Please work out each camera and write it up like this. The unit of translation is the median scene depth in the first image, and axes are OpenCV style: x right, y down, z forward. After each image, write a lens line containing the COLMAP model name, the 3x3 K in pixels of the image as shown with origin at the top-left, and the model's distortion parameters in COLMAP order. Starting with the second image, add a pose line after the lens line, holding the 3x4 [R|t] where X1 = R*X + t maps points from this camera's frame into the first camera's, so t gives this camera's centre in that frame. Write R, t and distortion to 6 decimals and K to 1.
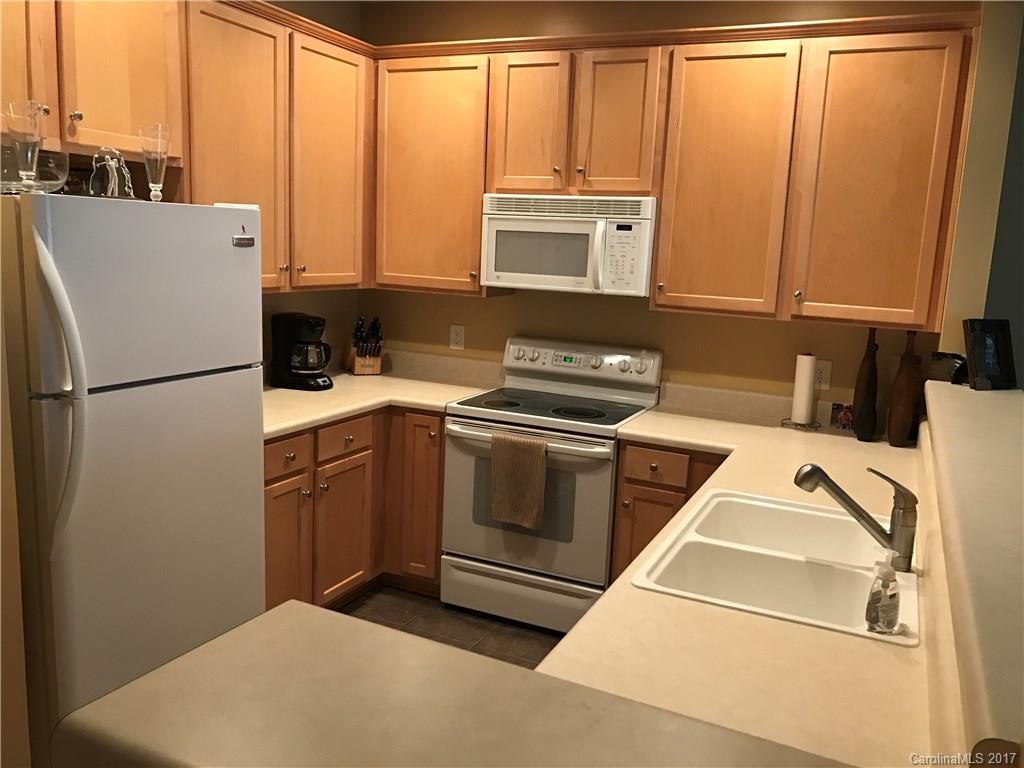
lens RADIAL K [[833.4, 0, 512.0], [0, 833.4, 384.0], [0, 0, 1]] dist [0.053940, -0.092363]
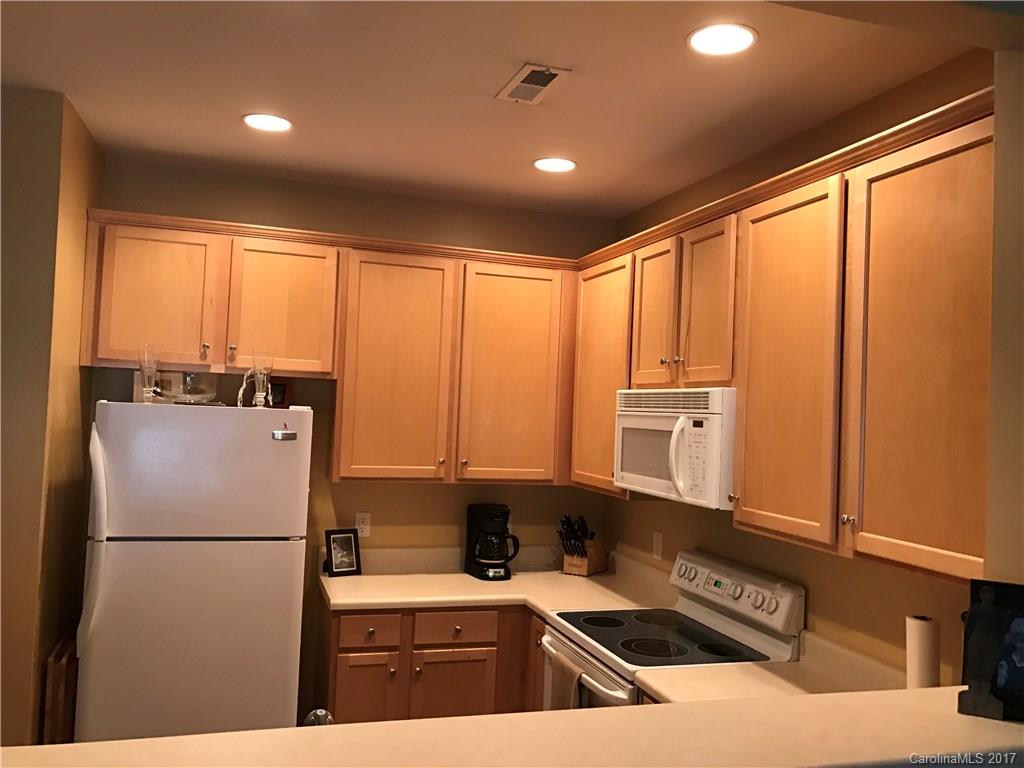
lens RADIAL K [[833.4, 0, 512.0], [0, 833.4, 384.0], [0, 0, 1]] dist [0.053940, -0.092363]
pose [[0.675840, -0.041756, -0.735865, 0.610272], [-0.137437, 0.973743, -0.181480, -0.049069], [0.724121, 0.223787, 0.652355, 0.311743]]
